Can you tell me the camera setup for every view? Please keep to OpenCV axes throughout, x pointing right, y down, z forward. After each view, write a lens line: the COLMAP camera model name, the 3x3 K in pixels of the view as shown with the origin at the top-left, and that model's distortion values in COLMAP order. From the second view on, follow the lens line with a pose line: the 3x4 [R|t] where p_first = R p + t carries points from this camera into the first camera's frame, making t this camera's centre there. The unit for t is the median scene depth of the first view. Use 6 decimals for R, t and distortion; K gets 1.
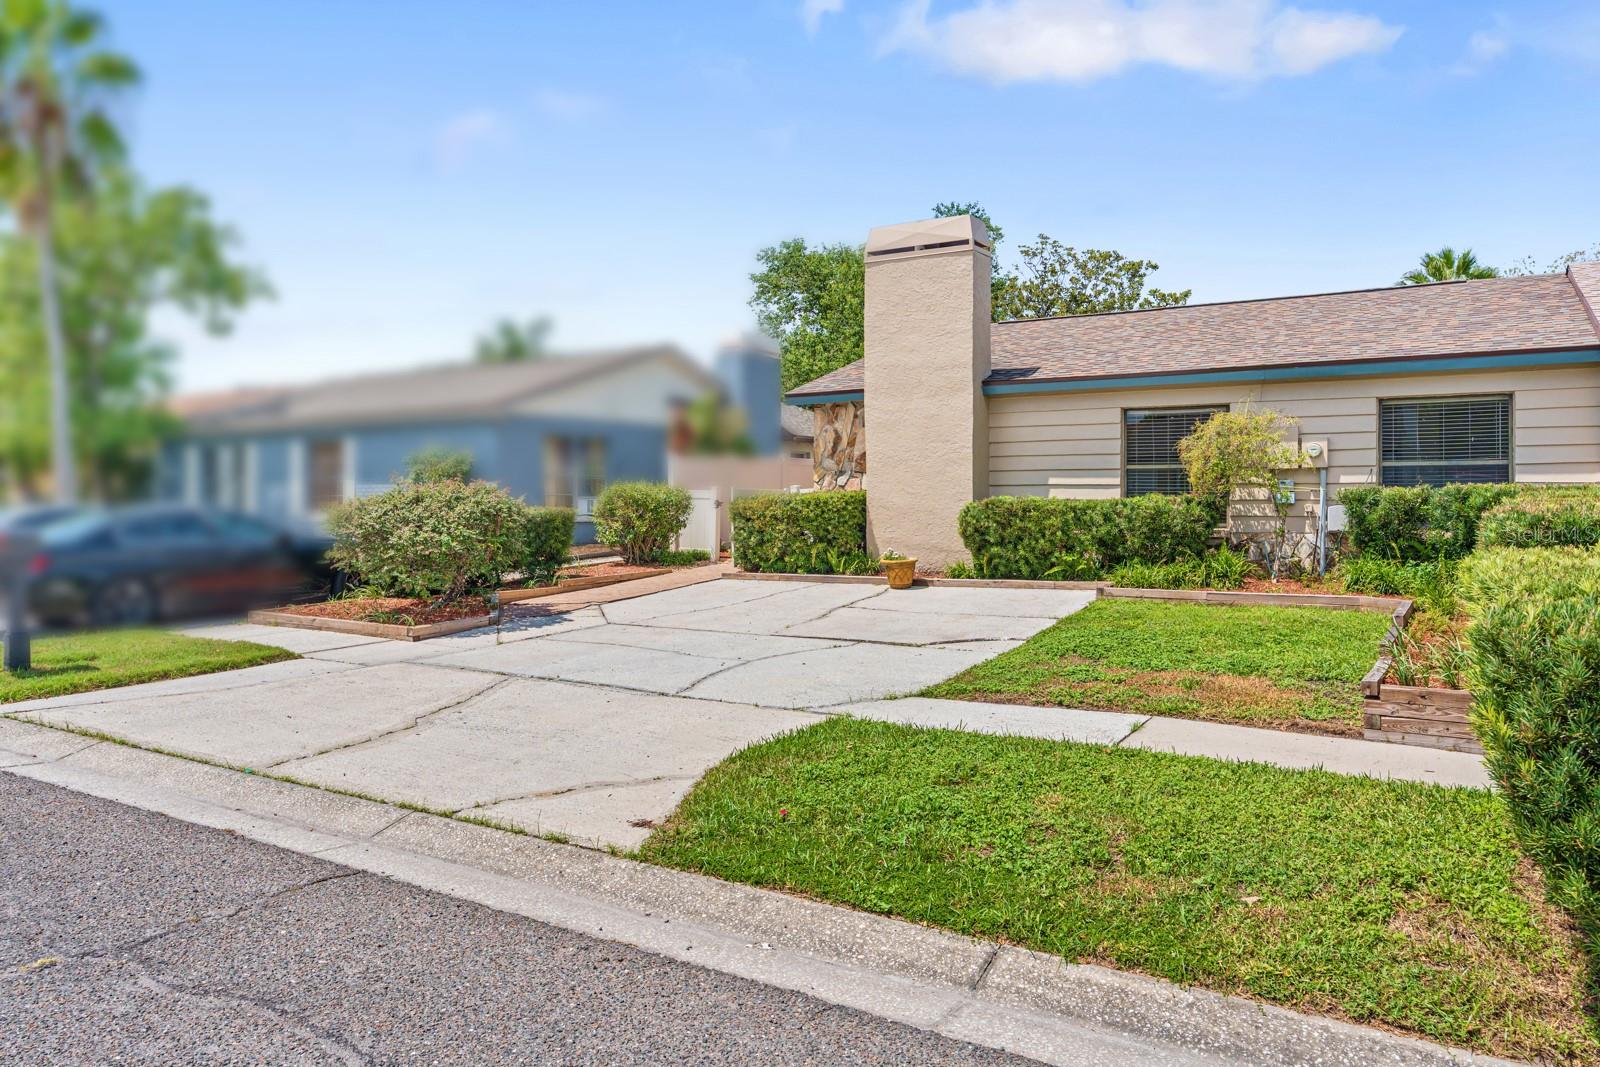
lens RADIAL K [[1091.0, 0, 797.0], [0, 1091.0, 499.2], [0, 0, 1]] dist [0.006686, 0.001704]
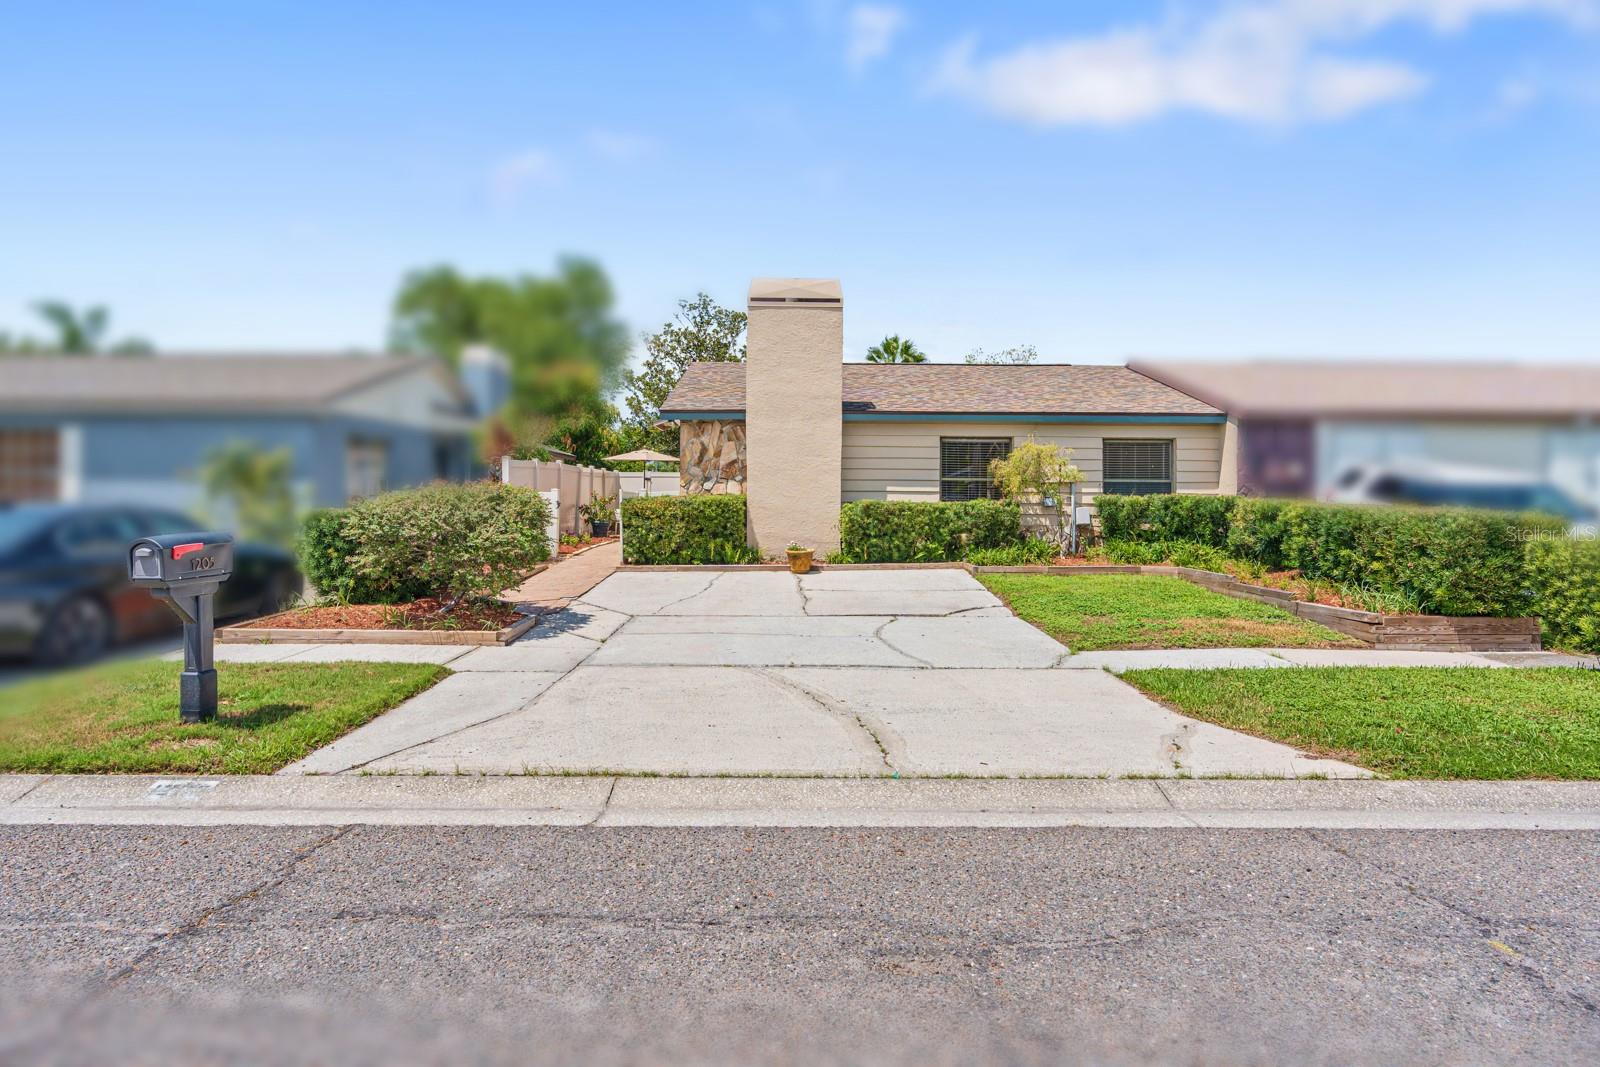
lens RADIAL K [[864.2, 0, 803.4], [0, 864.2, 503.2], [0, 0, 1]] dist [-0.000944, -0.000118]
pose [[0.846474, 0.004591, 0.532411, -0.420325], [-0.005832, 0.999983, 0.000650, 0.001187], [-0.532399, -0.003655, 0.846486, 0.165082]]
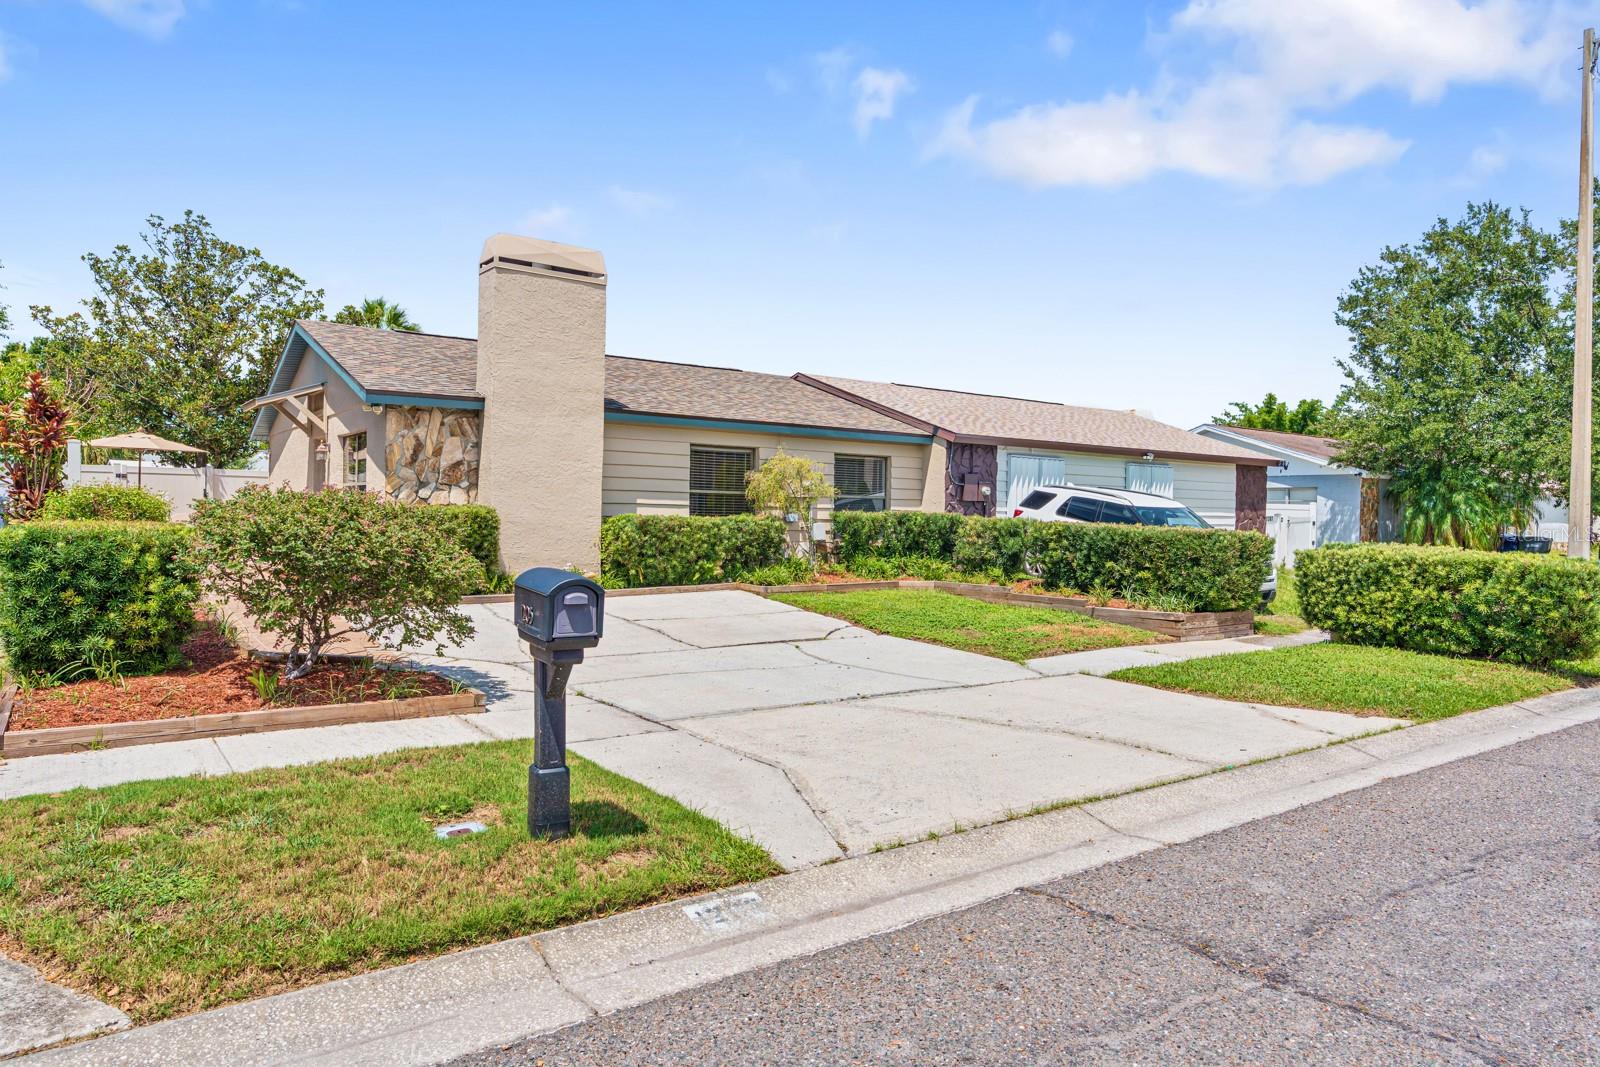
lens RADIAL K [[1010.8, 0, 805.3], [0, 1010.8, 536.8], [0, 0, 1]] dist [0.000779, 0.001177]
pose [[0.382419, -0.011462, 0.923918, -0.695655], [-0.015202, 0.999710, 0.018695, -0.001085], [-0.923864, -0.021195, 0.382134, 0.432608]]
